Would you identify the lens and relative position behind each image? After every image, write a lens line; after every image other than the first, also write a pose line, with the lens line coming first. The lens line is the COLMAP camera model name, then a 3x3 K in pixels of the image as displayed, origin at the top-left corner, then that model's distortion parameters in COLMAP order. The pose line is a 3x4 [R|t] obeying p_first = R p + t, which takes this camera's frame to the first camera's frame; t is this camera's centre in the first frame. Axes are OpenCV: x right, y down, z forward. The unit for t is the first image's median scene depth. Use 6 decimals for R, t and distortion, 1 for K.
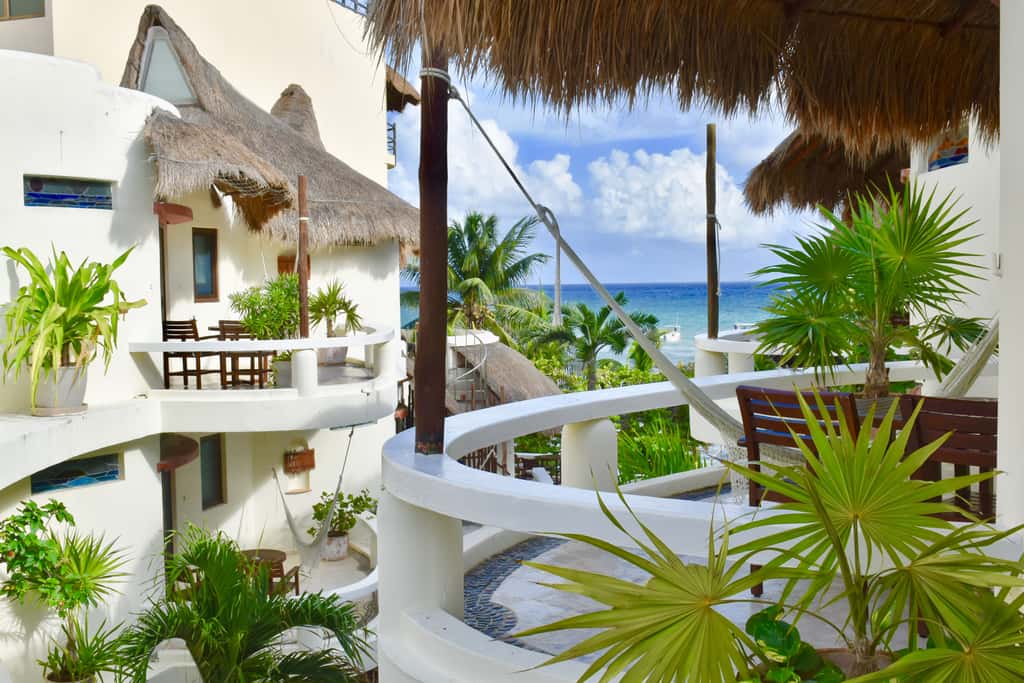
lens RADIAL K [[1043.7, 0, 557.4], [0, 1043.7, 358.8], [0, 0, 1]] dist [-0.048738, 0.000000]
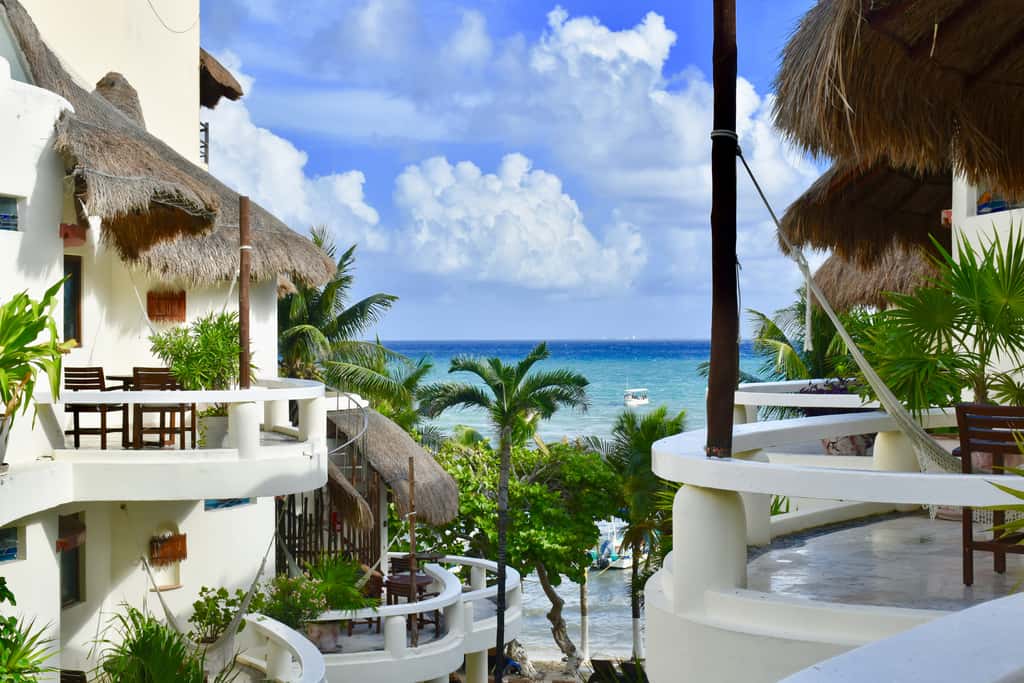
lens RADIAL K [[1486.0, 0, 493.1], [0, 1486.0, 371.5], [0, 0, 1]] dist [-0.013703, 0.000000]
pose [[0.989894, 0.007975, 0.141588, -0.202780], [-0.000551, 0.998626, -0.052398, 0.027425], [-0.141811, 0.051791, 0.988538, -0.203781]]
